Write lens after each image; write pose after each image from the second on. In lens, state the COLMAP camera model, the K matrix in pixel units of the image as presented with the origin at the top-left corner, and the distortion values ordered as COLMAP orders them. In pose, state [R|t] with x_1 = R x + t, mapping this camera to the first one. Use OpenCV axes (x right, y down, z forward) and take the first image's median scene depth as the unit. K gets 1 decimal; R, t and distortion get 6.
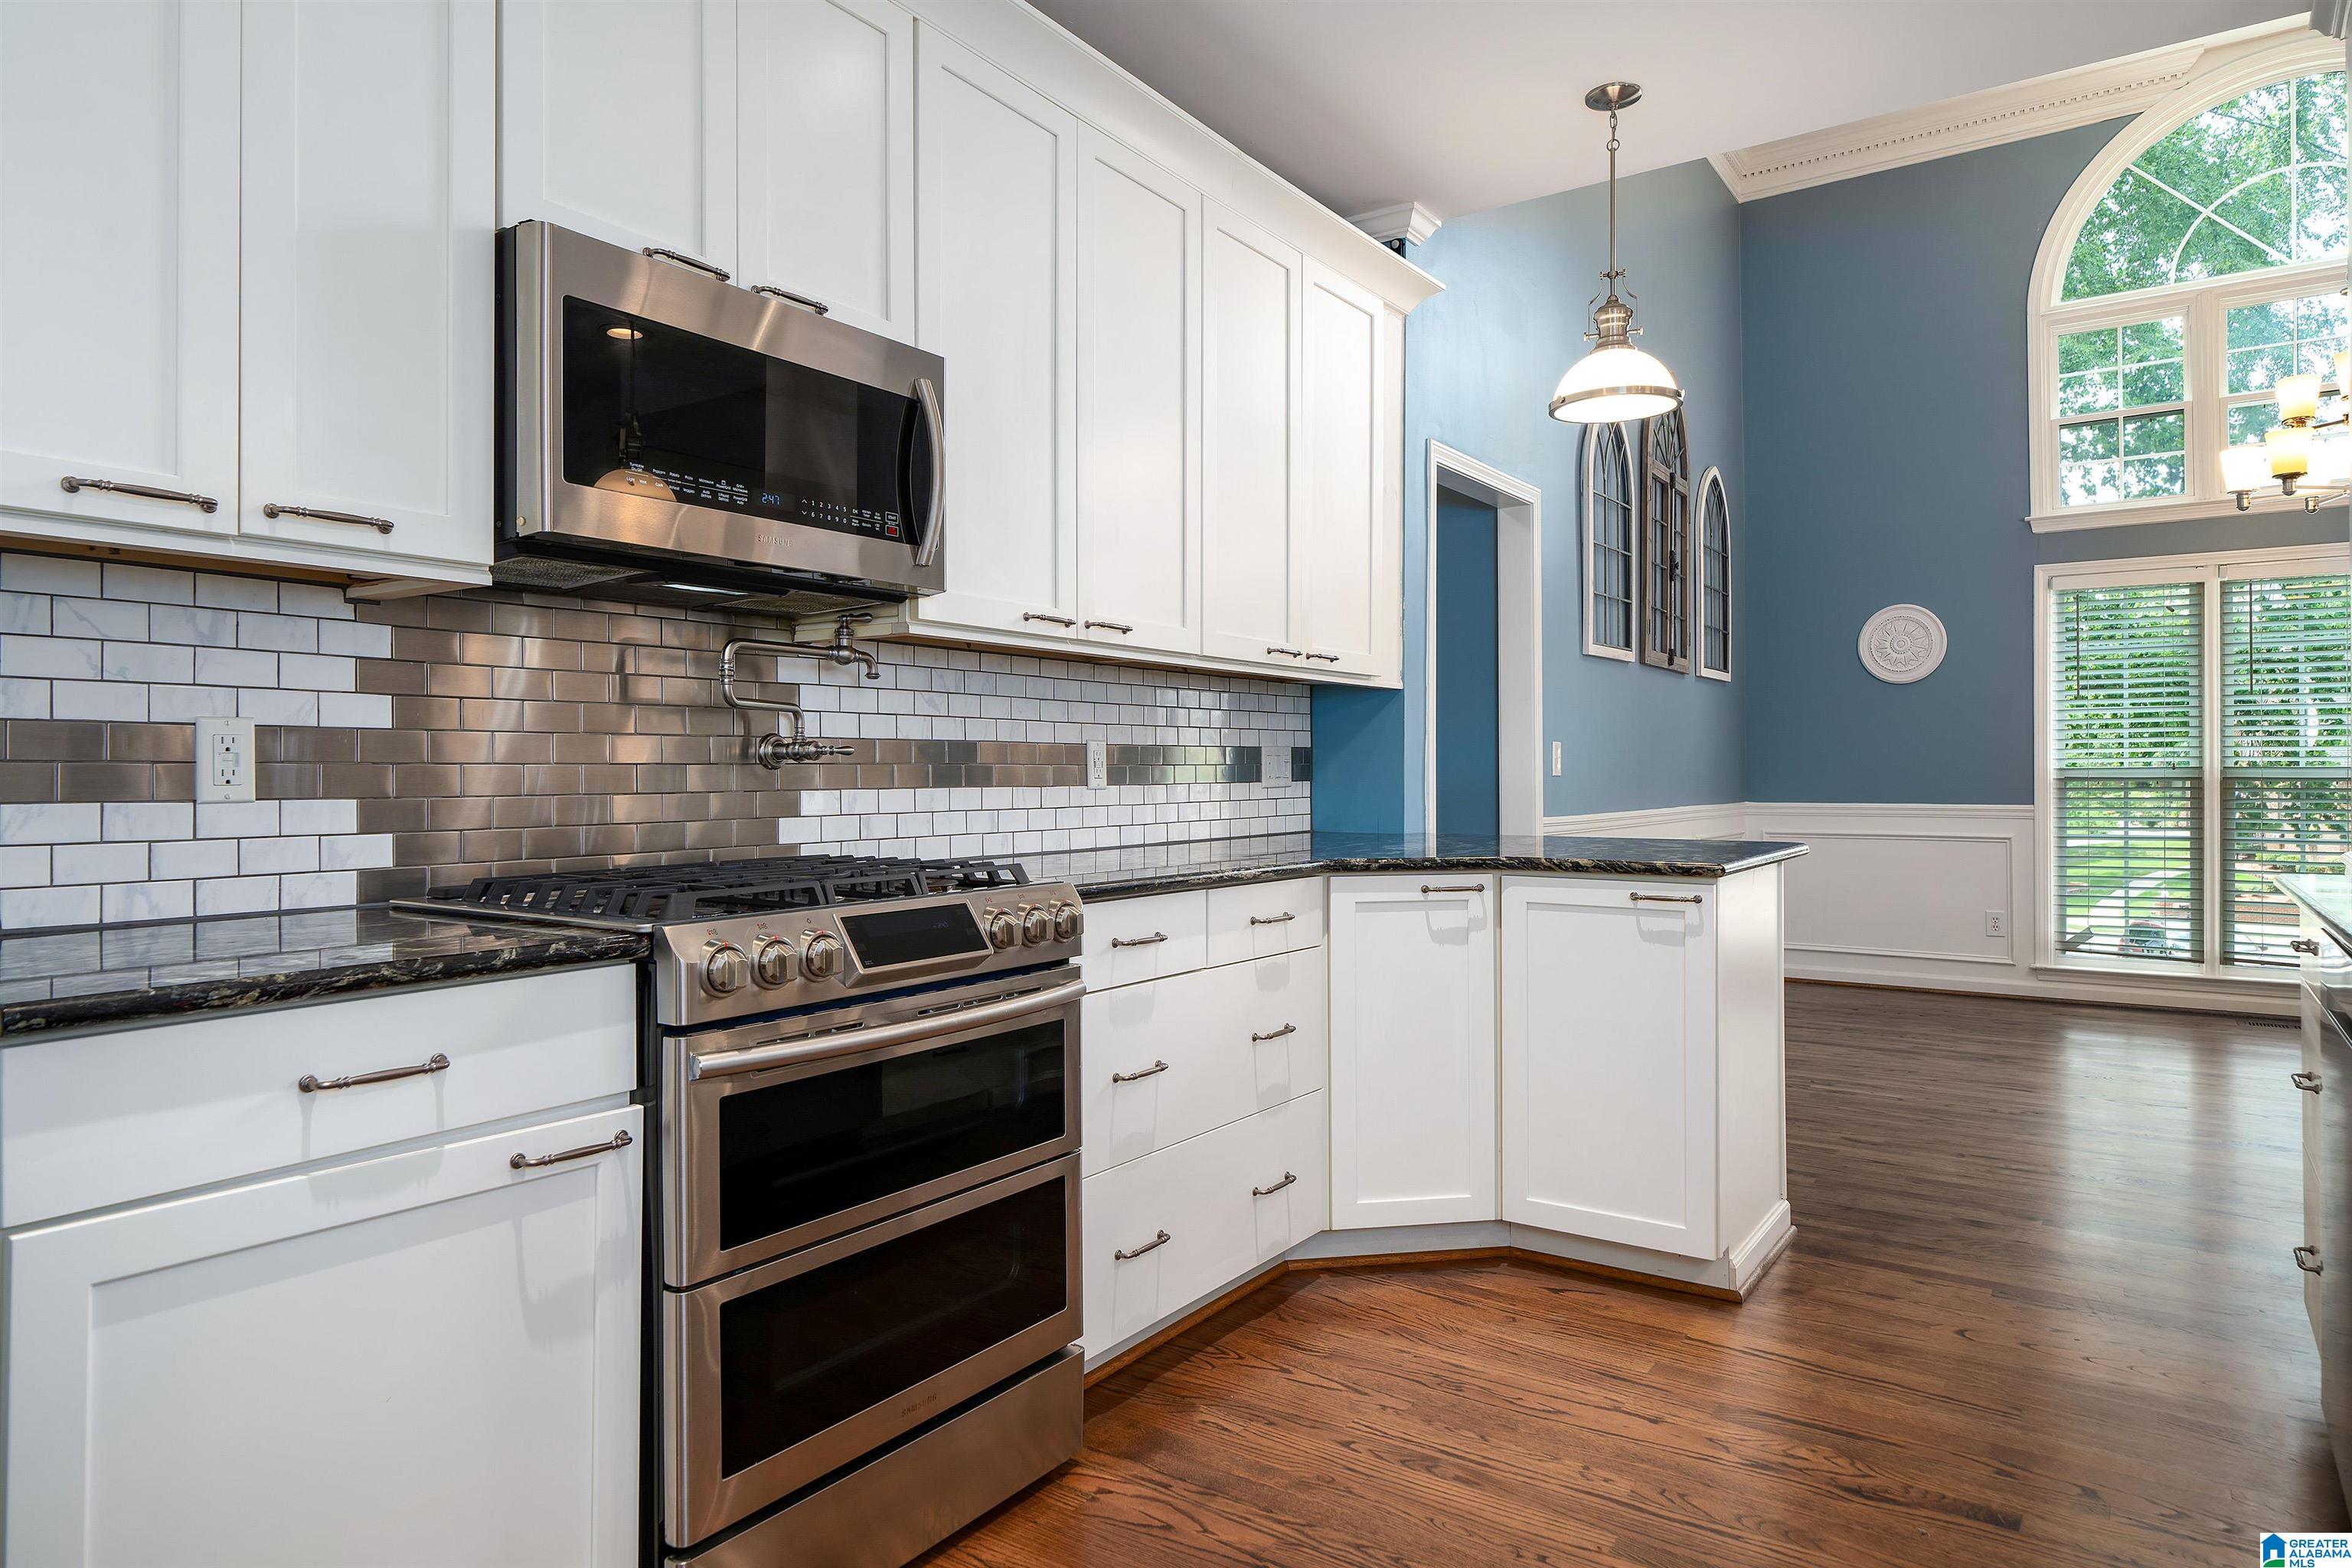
lens RADIAL K [[1426.9, 0, 1179.2], [0, 1426.9, 772.1], [0, 0, 1]] dist [-0.000531, 0.000739]
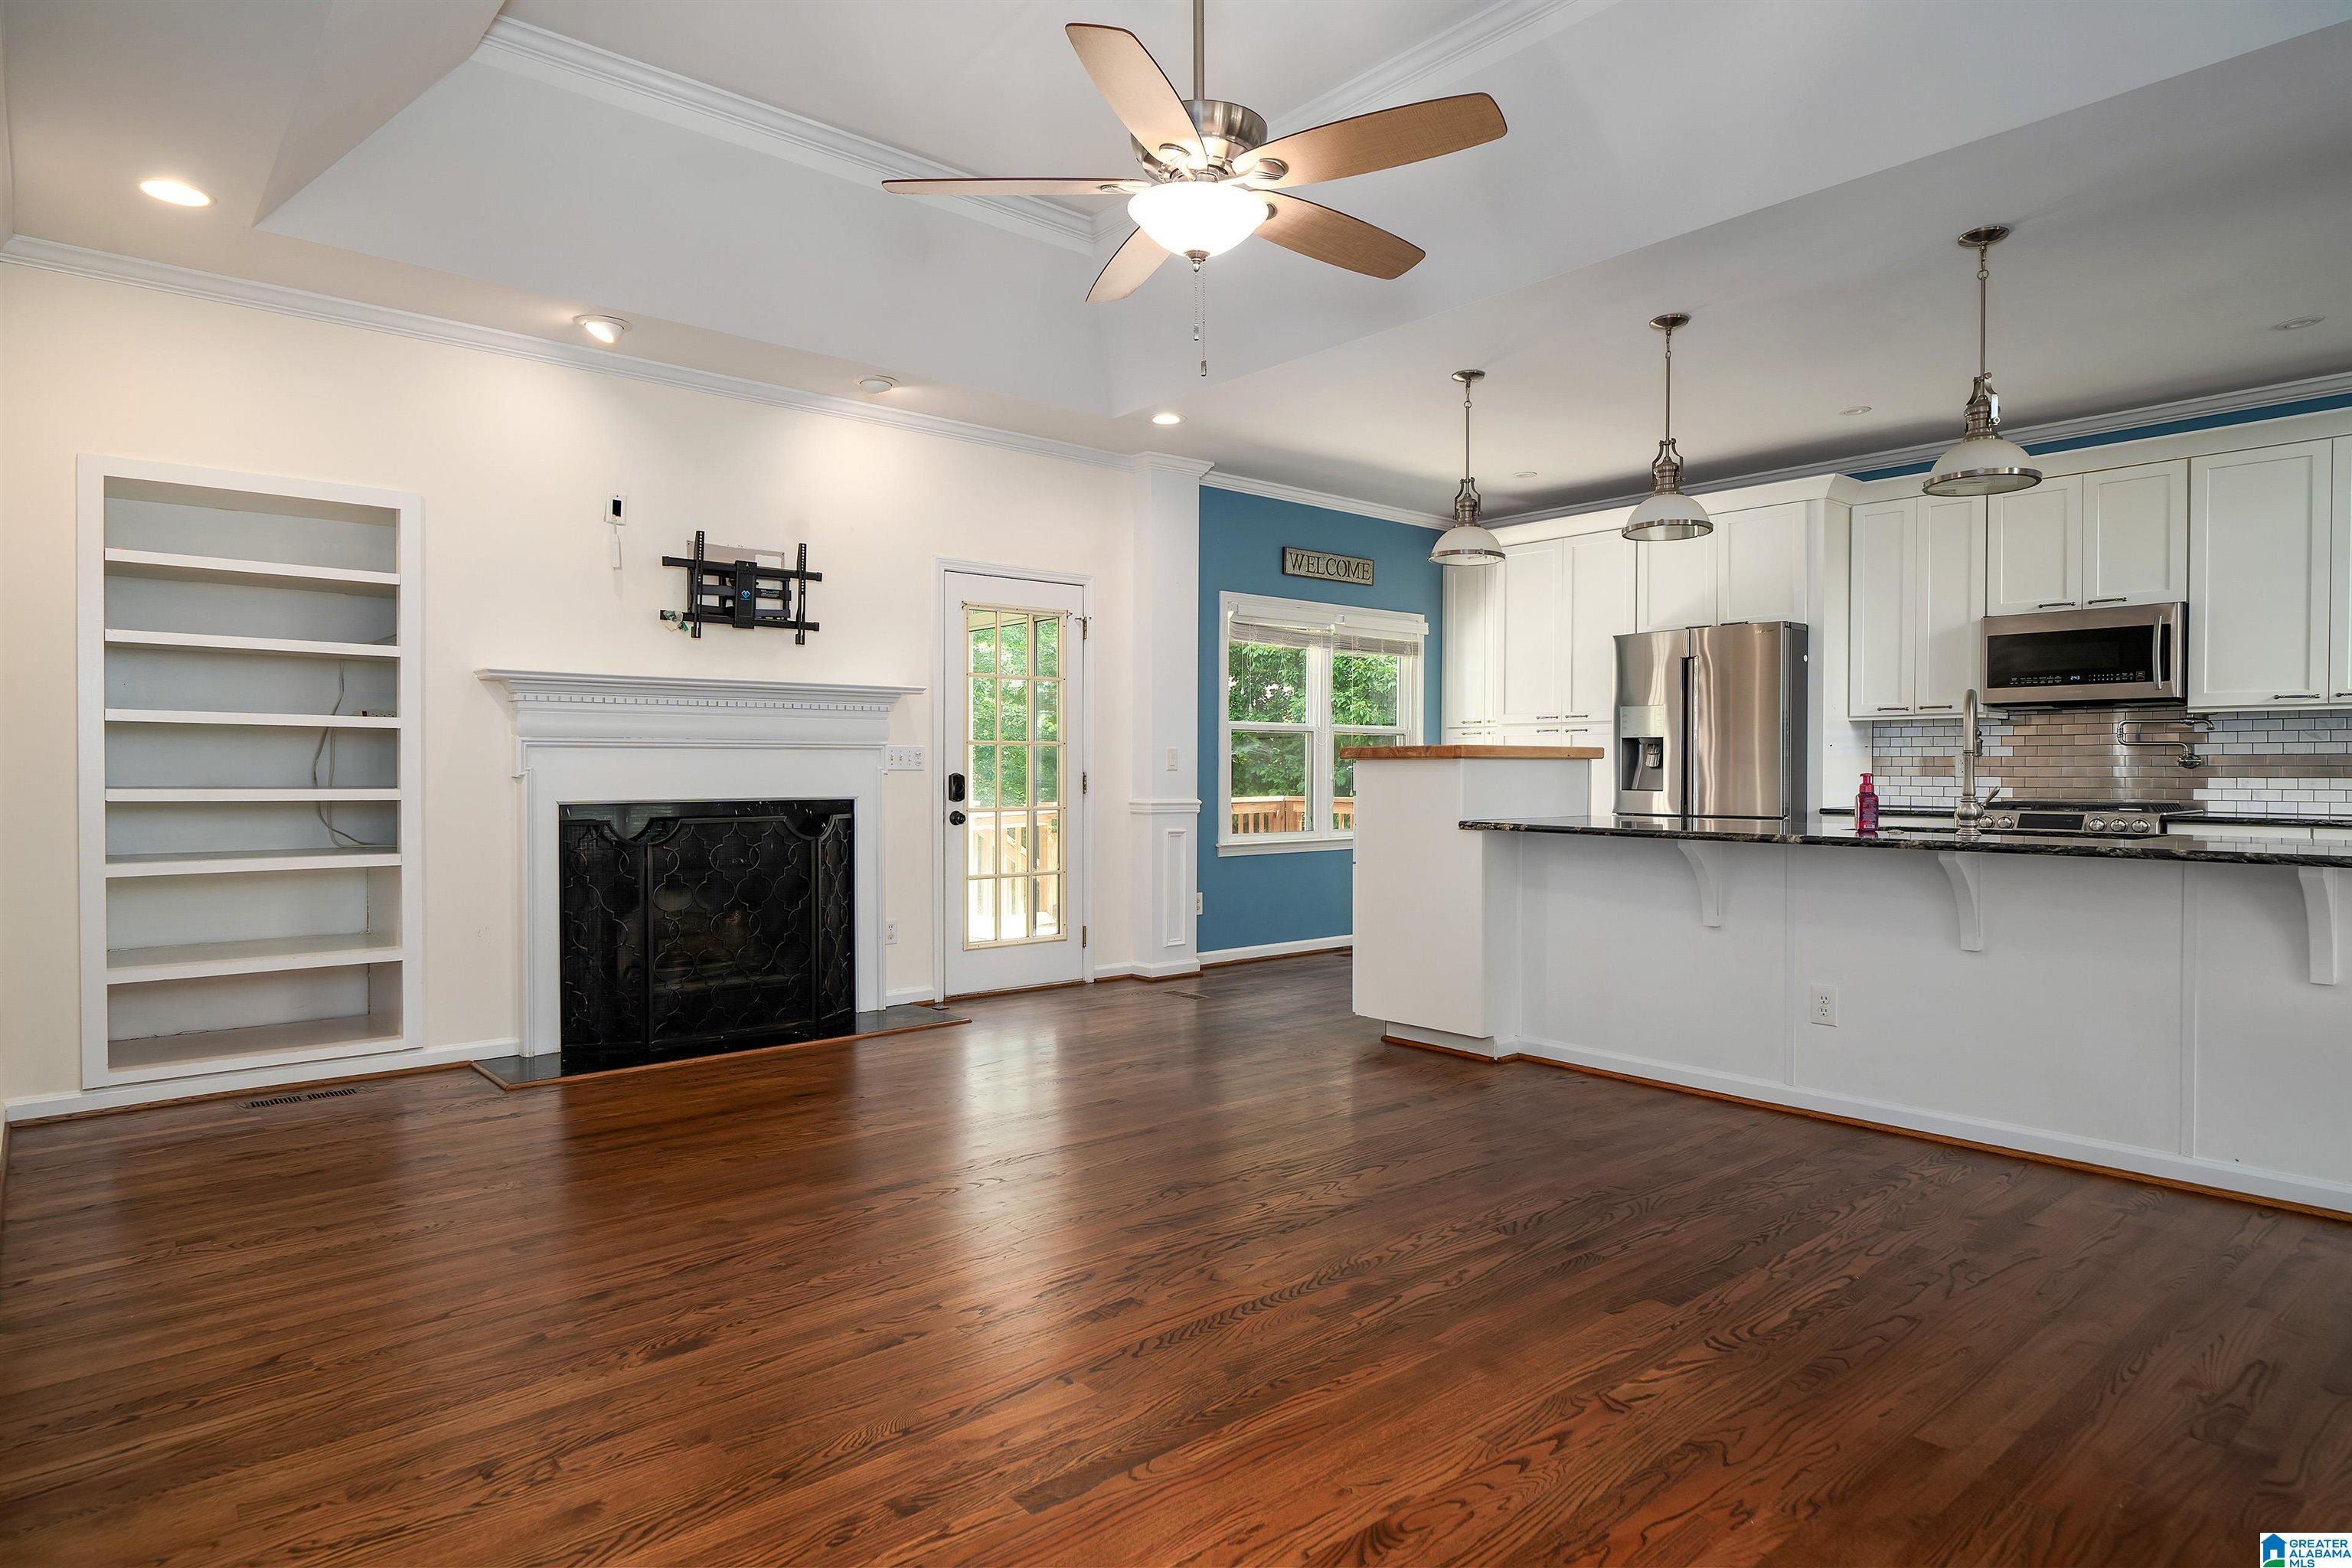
lens RADIAL K [[1331.8, 0, 1177.7], [0, 1331.8, 786.1], [0, 0, 1]] dist [-0.001294, -0.000065]
pose [[-0.253092, 0.015258, -0.967322, 1.760507], [-0.000657, 0.999873, 0.015944, -0.005555], [0.967442, 0.004671, -0.253050, -0.064857]]
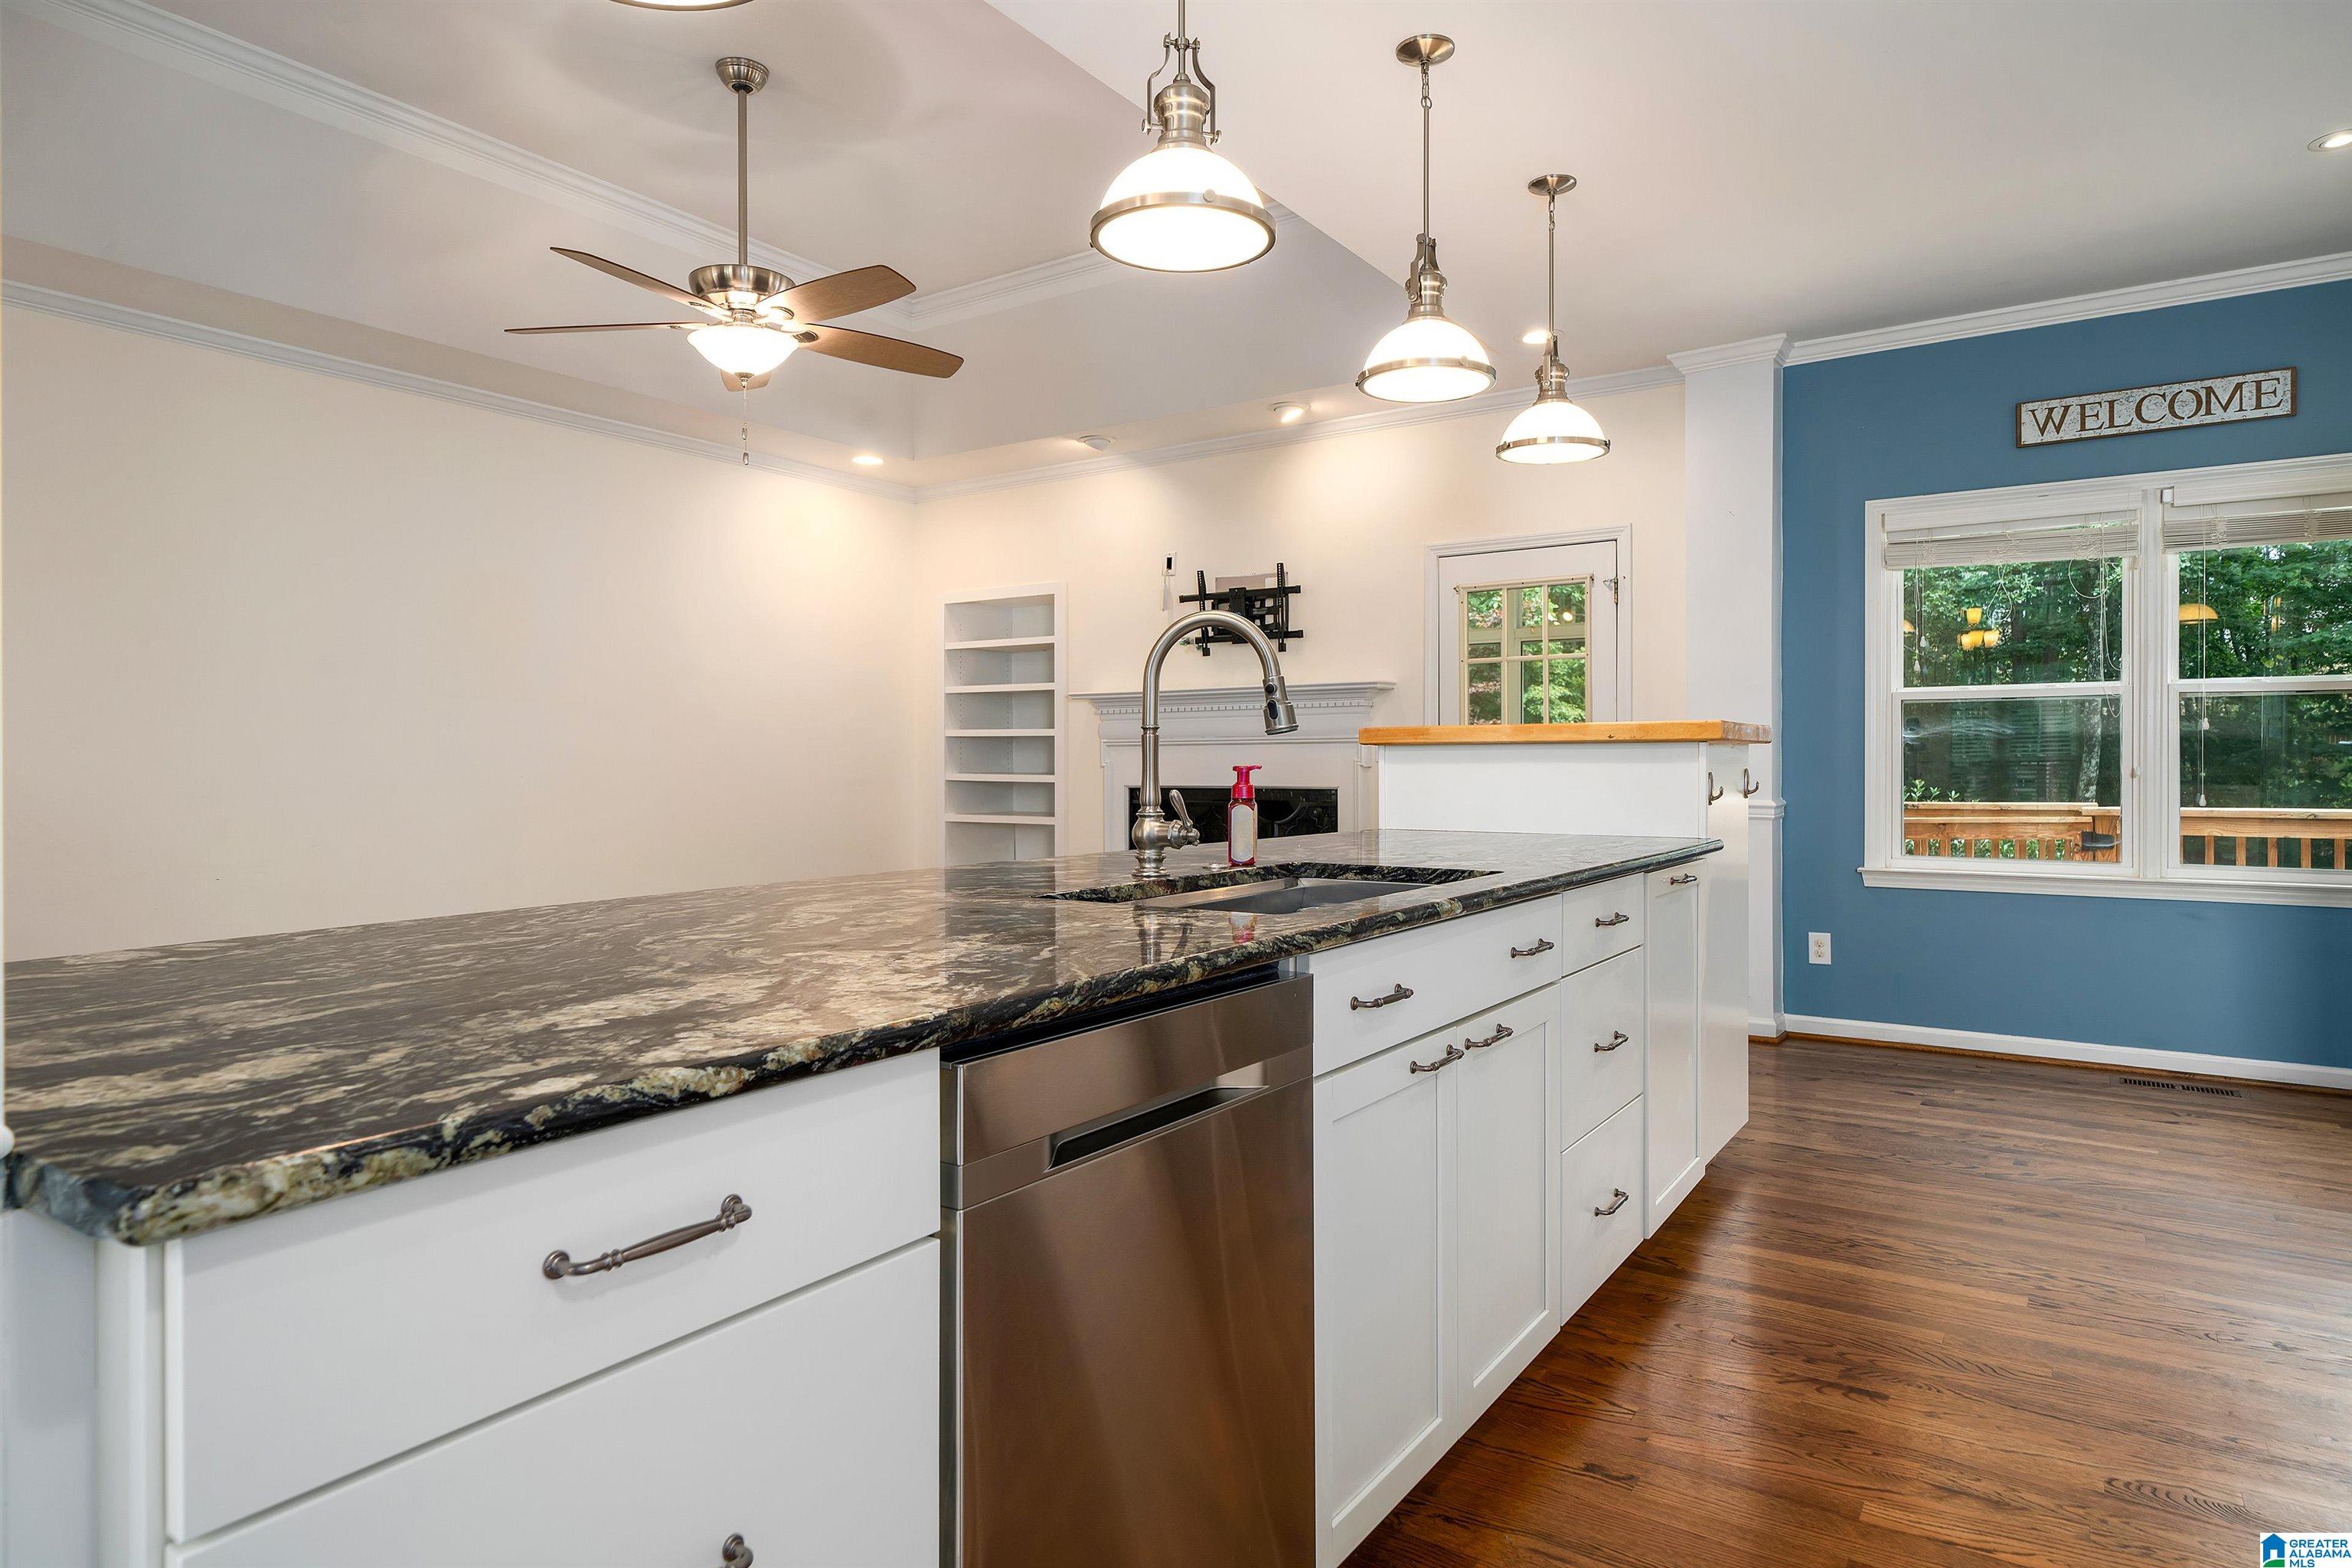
lens RADIAL K [[1331.8, 0, 1121.0], [0, 1331.8, 752.5], [0, 0, 1]] dist [-0.001294, -0.000065]
pose [[-0.999882, 0.004461, 0.014690, 0.510897], [0.004341, 0.999957, -0.008184, 0.002269], [-0.014726, -0.008119, -0.999859, 0.921148]]
